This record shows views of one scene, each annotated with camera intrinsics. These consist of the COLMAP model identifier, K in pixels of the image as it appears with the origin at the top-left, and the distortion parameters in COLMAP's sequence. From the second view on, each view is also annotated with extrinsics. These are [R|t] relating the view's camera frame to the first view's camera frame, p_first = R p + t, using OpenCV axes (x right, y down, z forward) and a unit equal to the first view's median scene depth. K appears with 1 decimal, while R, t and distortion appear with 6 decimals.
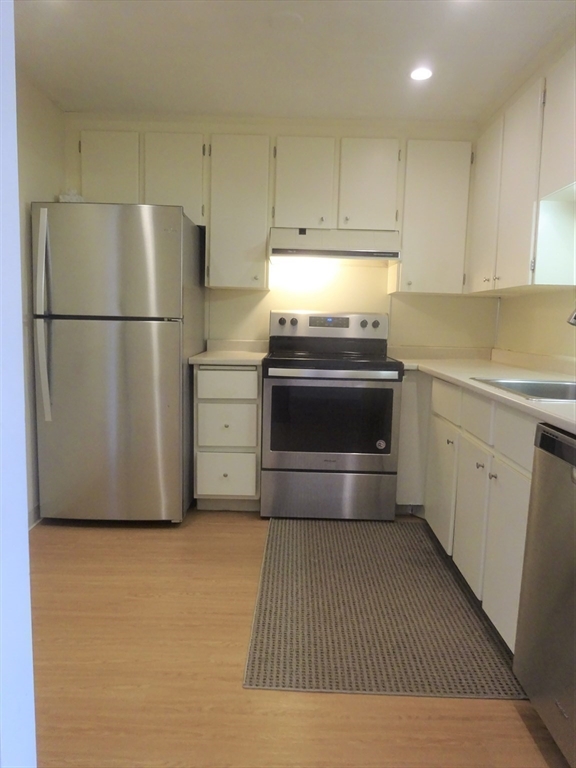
lens RADIAL K [[566.9, 0, 288.0], [0, 566.9, 384.0], [0, 0, 1]] dist [-0.004925, -0.005374]
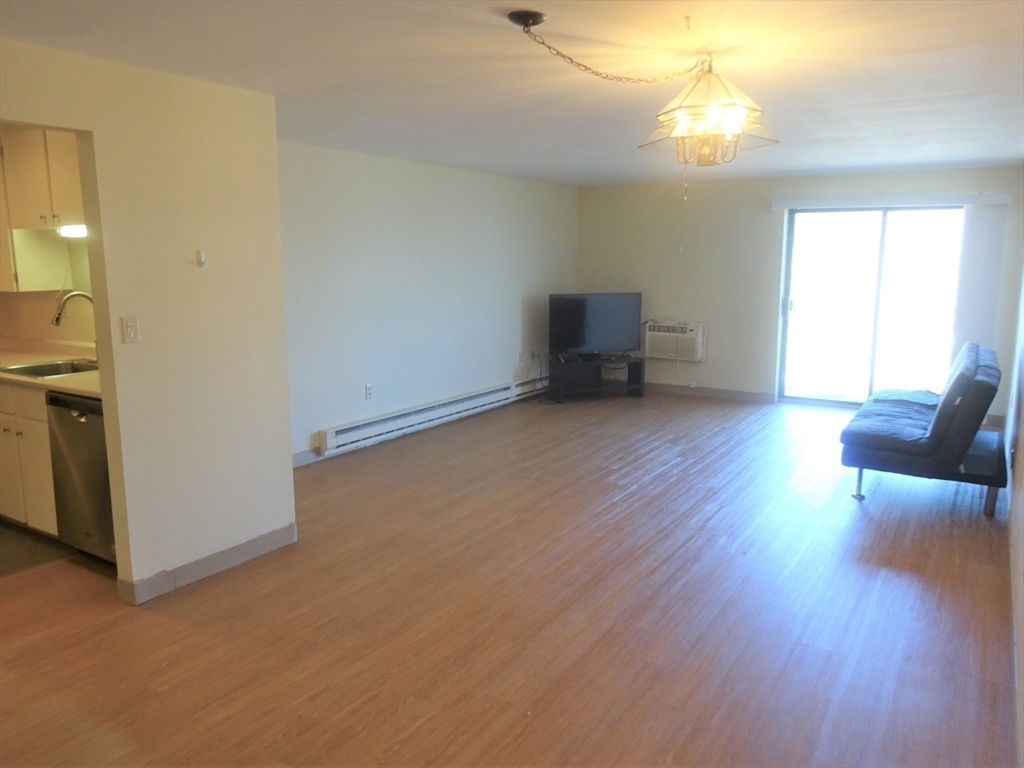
lens RADIAL K [[755.9, 0, 512.0], [0, 755.9, 384.0], [0, 0, 1]] dist [-0.004925, -0.005374]
pose [[0.532771, -0.165690, 0.829881, -0.346044], [0.115232, 0.985716, 0.122825, -0.035029], [-0.838378, 0.030191, 0.544253, -0.707350]]
